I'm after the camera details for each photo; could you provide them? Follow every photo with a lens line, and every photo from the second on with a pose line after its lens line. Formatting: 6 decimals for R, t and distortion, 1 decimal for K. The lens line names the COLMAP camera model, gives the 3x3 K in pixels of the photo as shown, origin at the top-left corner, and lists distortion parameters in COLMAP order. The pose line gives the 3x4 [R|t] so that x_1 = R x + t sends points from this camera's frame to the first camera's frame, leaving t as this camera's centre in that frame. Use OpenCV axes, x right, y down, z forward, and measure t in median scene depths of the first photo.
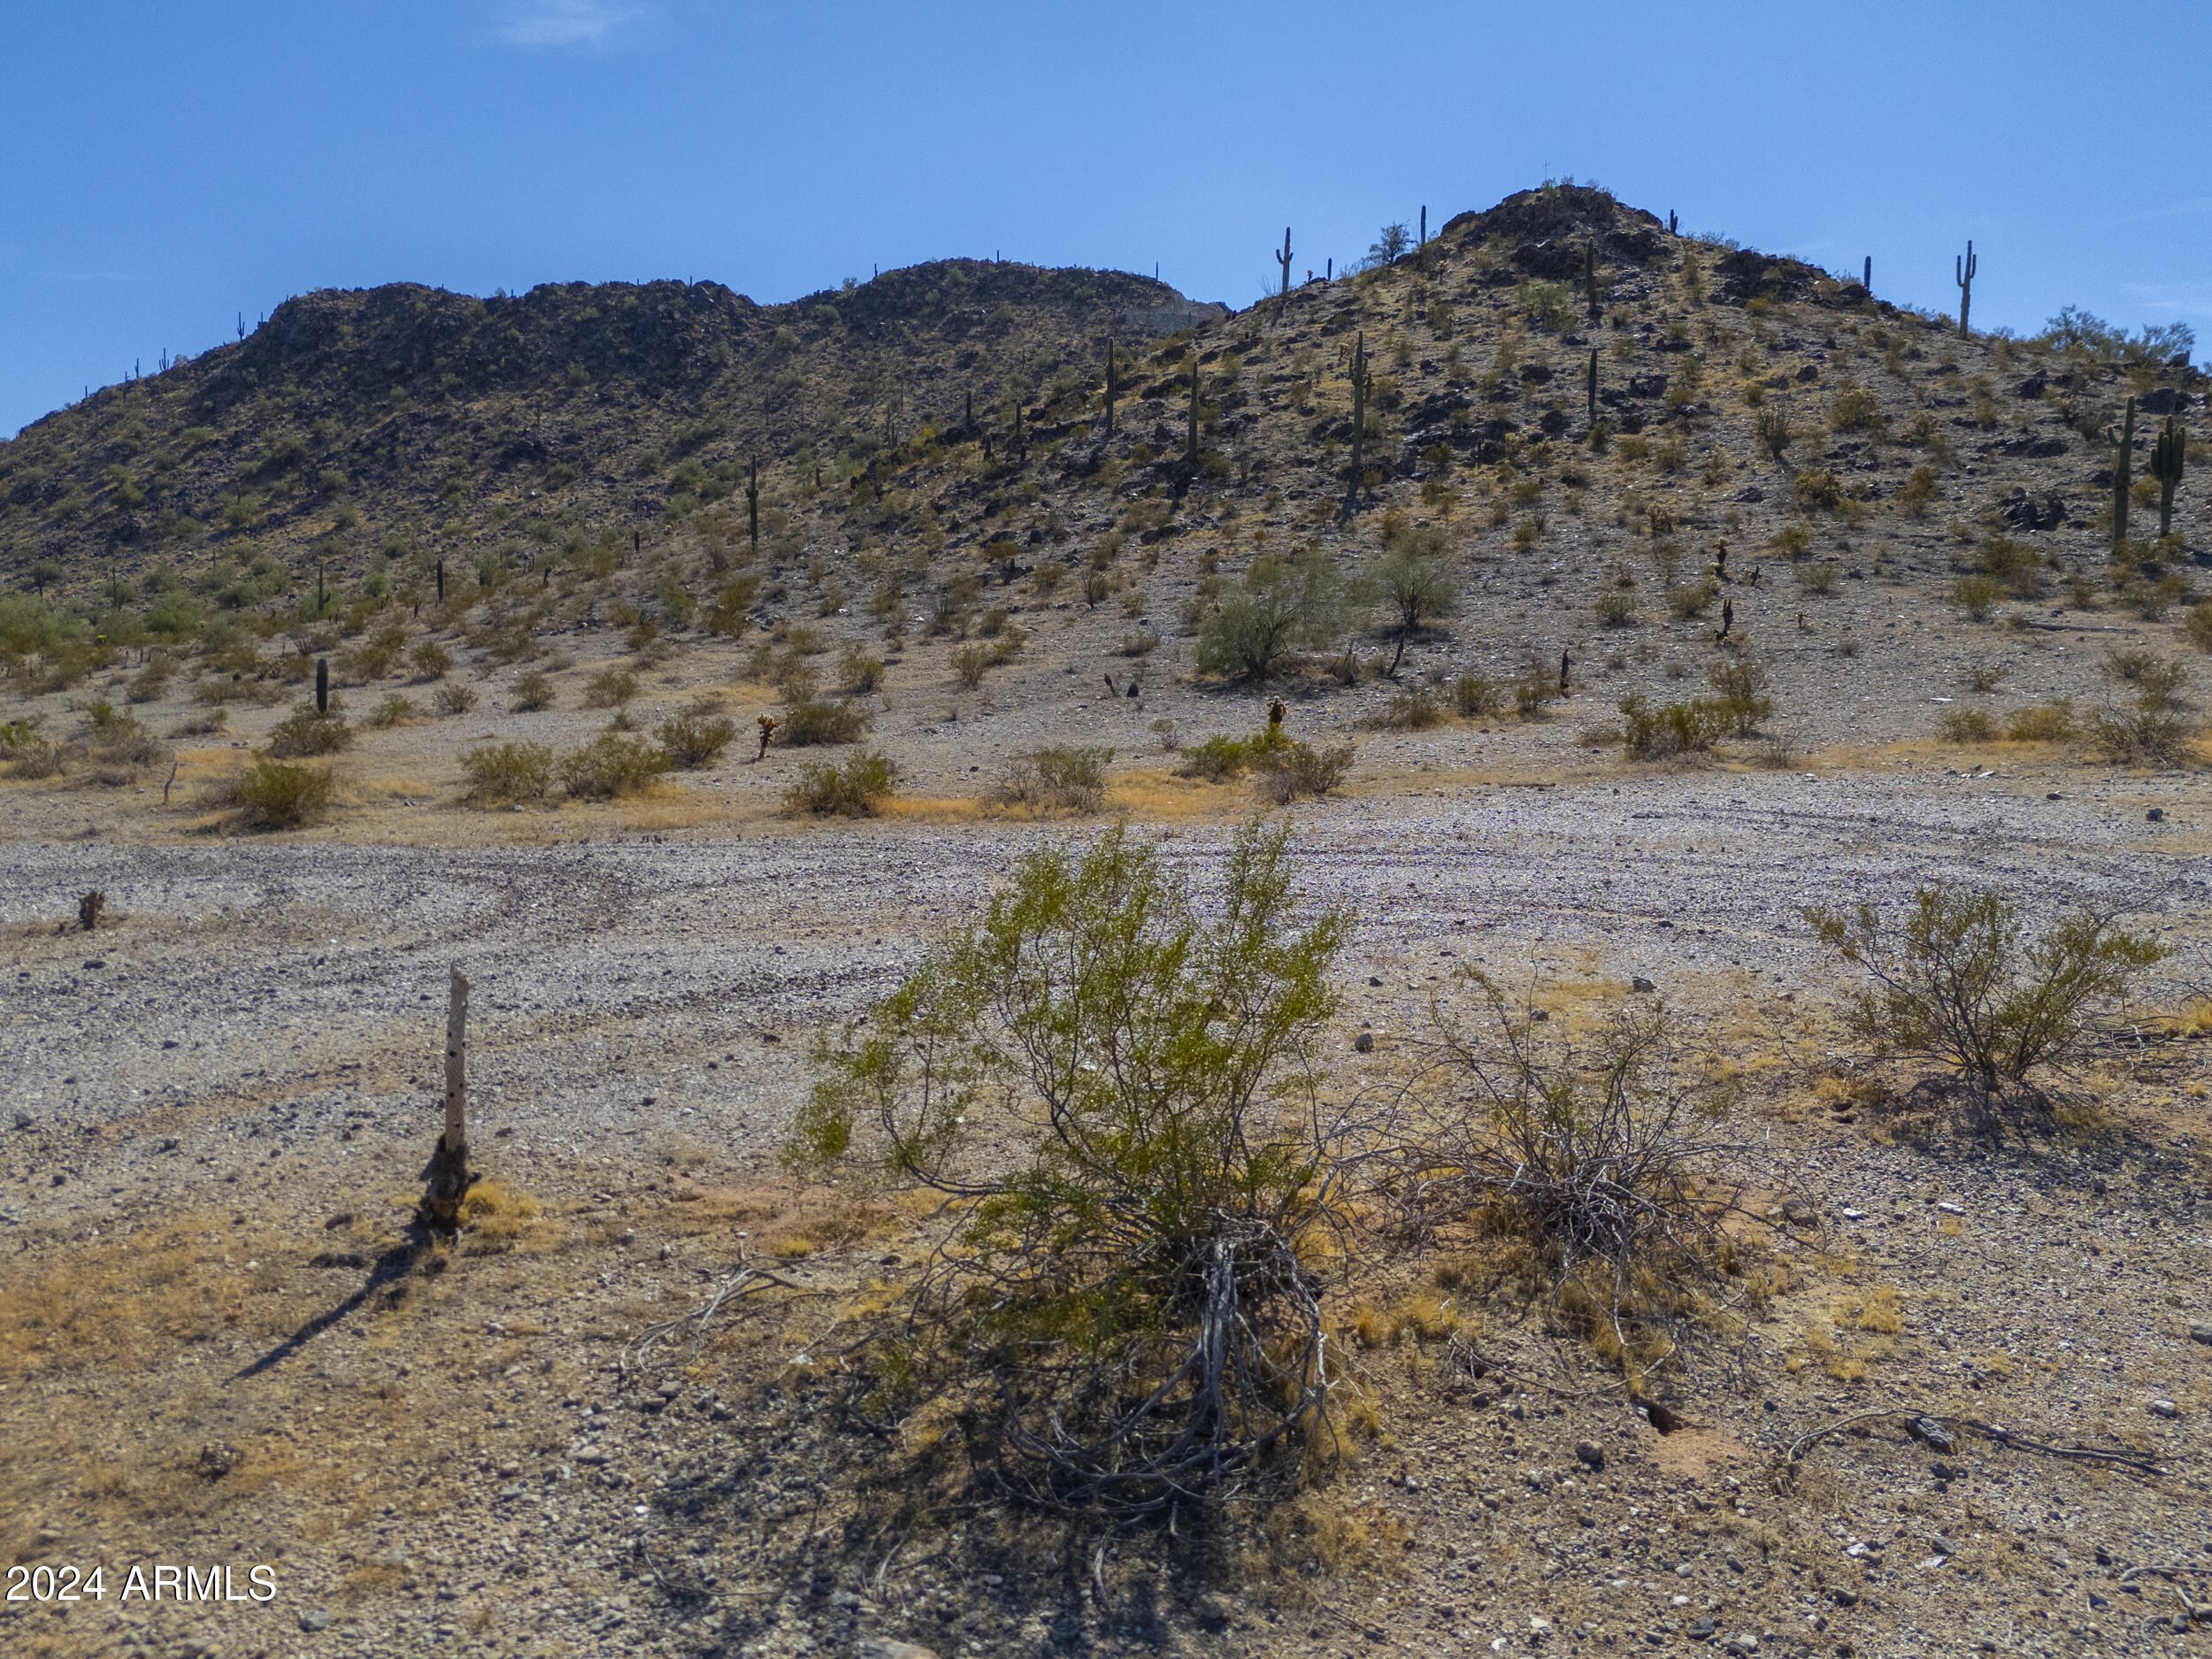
lens RADIAL K [[1620.6, 0, 1104.8], [0, 1620.6, 847.2], [0, 0, 1]] dist [0.084634, -0.086191]
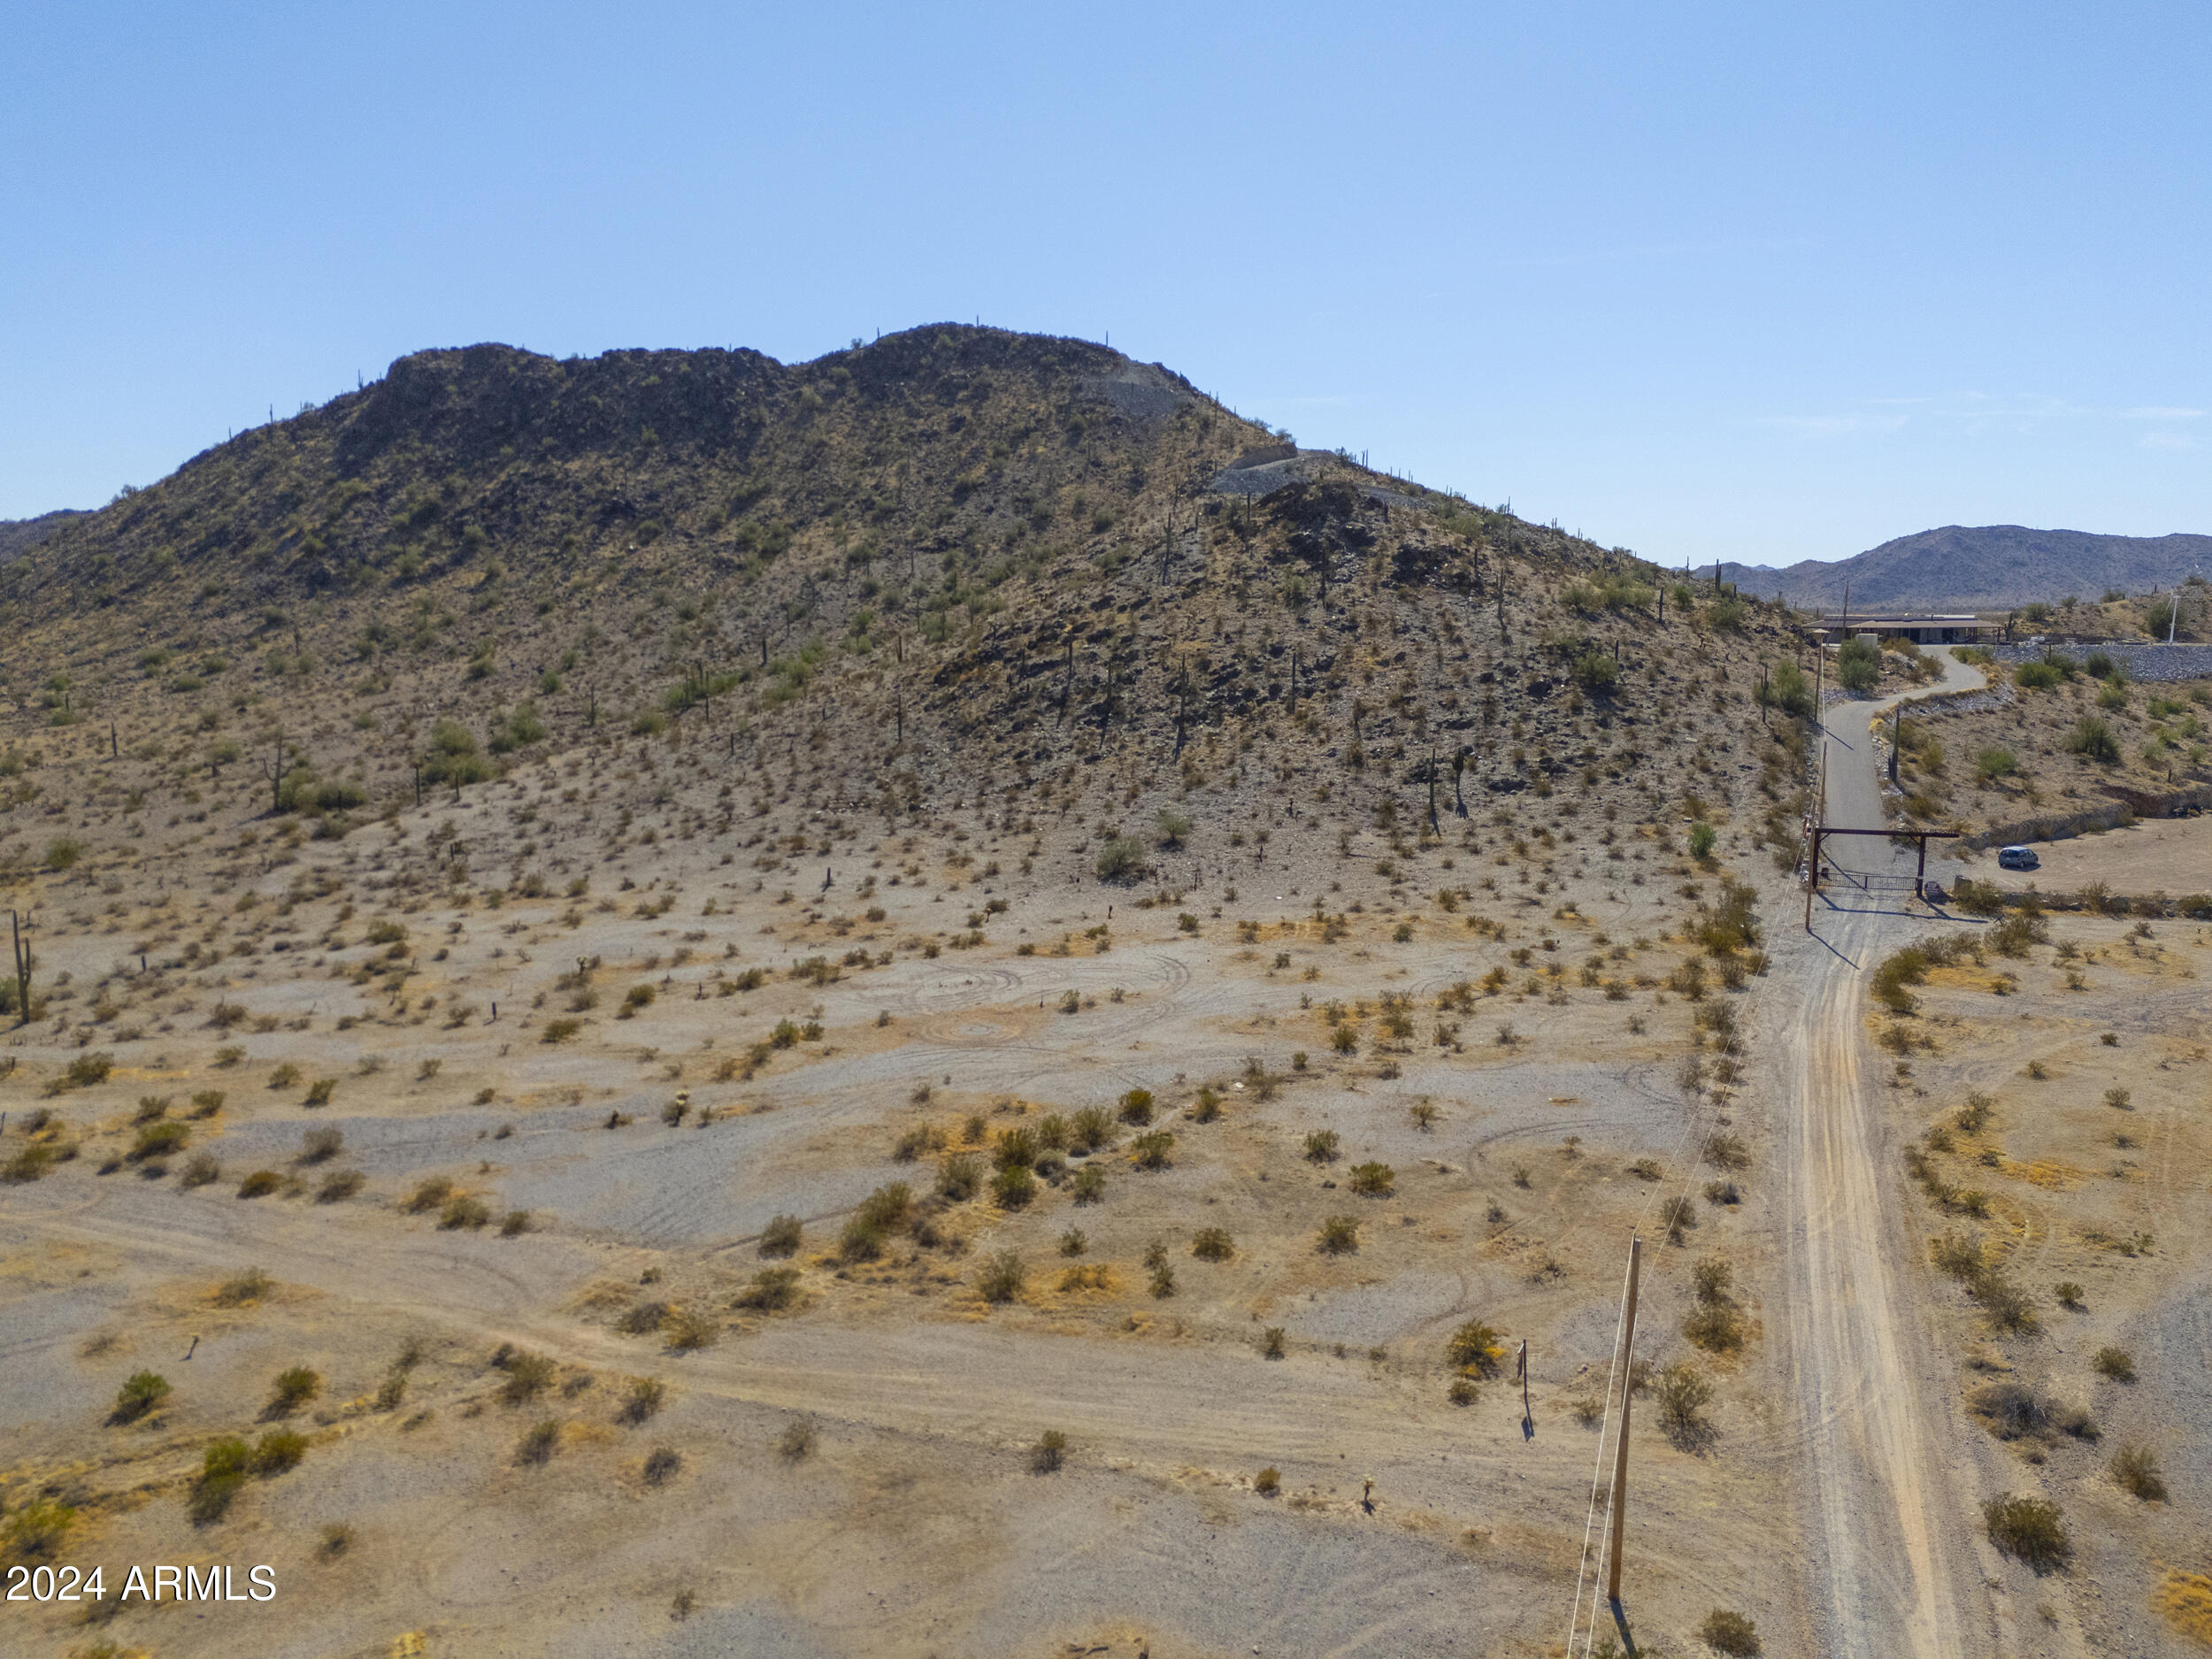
lens RADIAL K [[1620.6, 0, 1102.4], [0, 1620.6, 847.7], [0, 0, 1]] dist [0.084634, -0.086191]
pose [[0.999758, -0.005736, 0.021242, -0.000327], [0.004487, 0.998284, 0.058389, -0.044550], [-0.021540, -0.058279, 0.998068, -0.292124]]
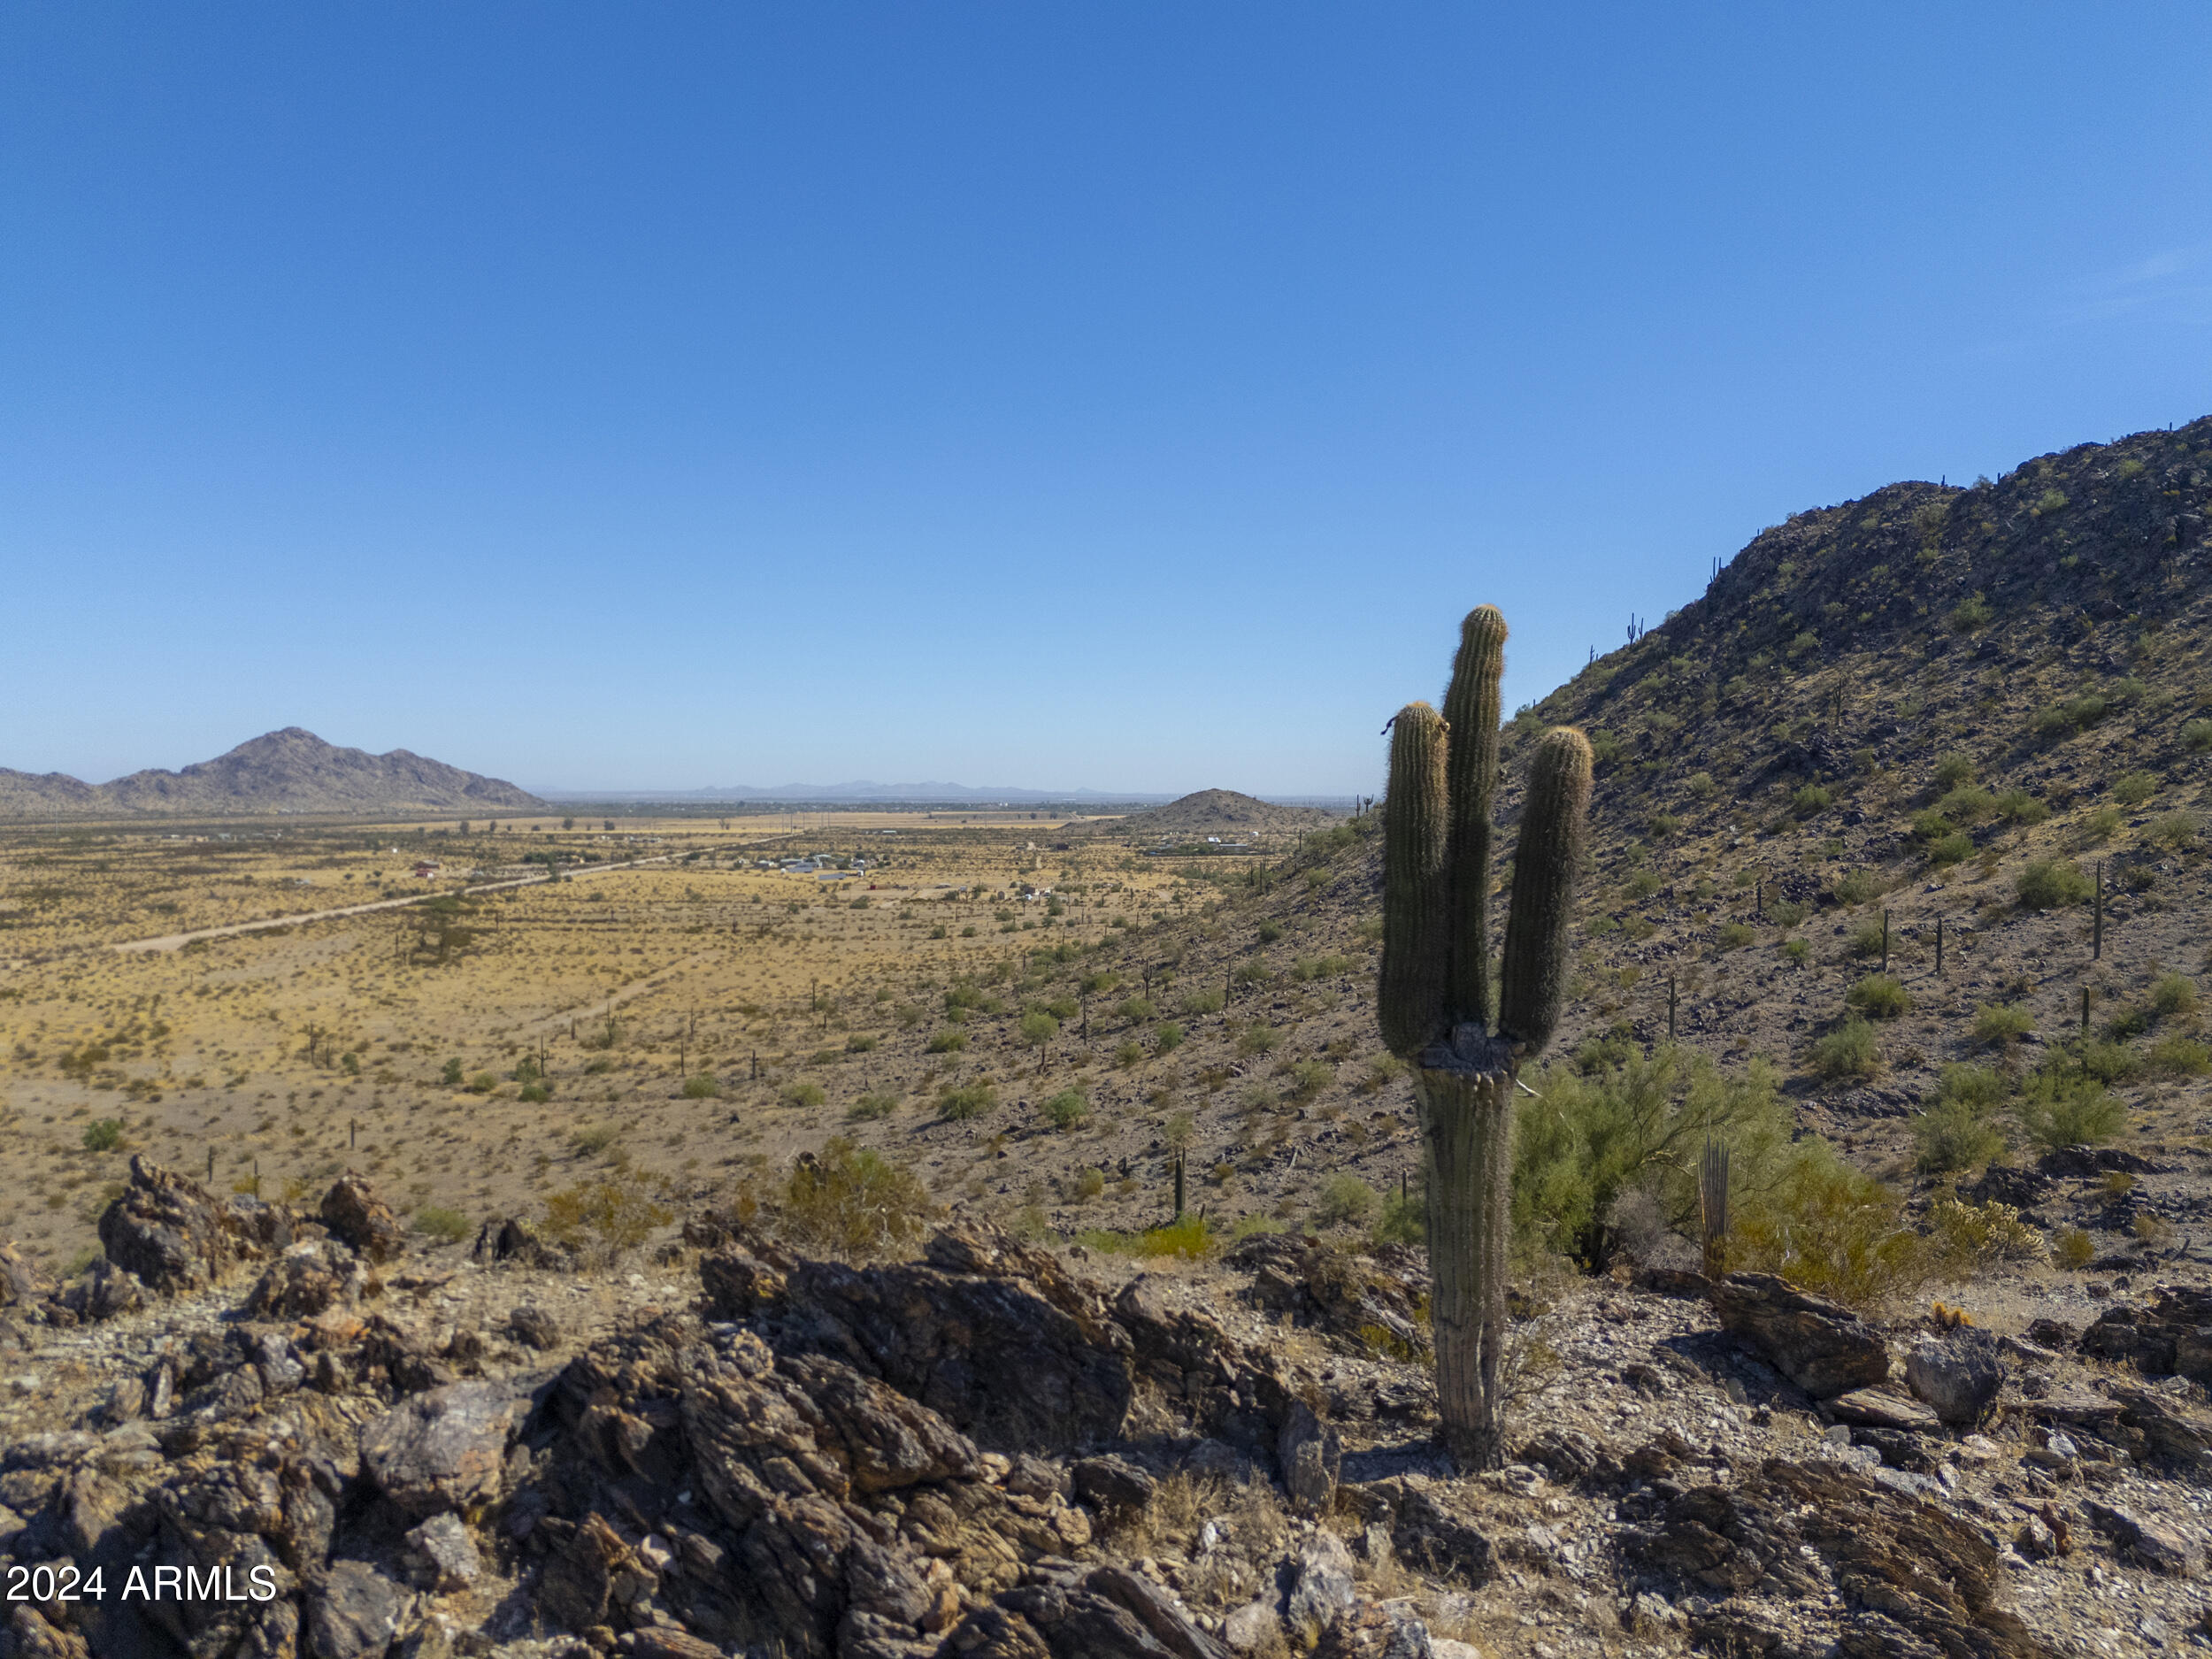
lens RADIAL K [[1620.6, 0, 1112.3], [0, 1620.6, 845.1], [0, 0, 1]] dist [0.084634, -0.086191]
pose [[0.425523, 0.027149, -0.904540, 0.129906], [-0.081526, 0.996635, -0.008439, -0.165922], [0.901268, 0.077335, 0.426305, 0.427316]]
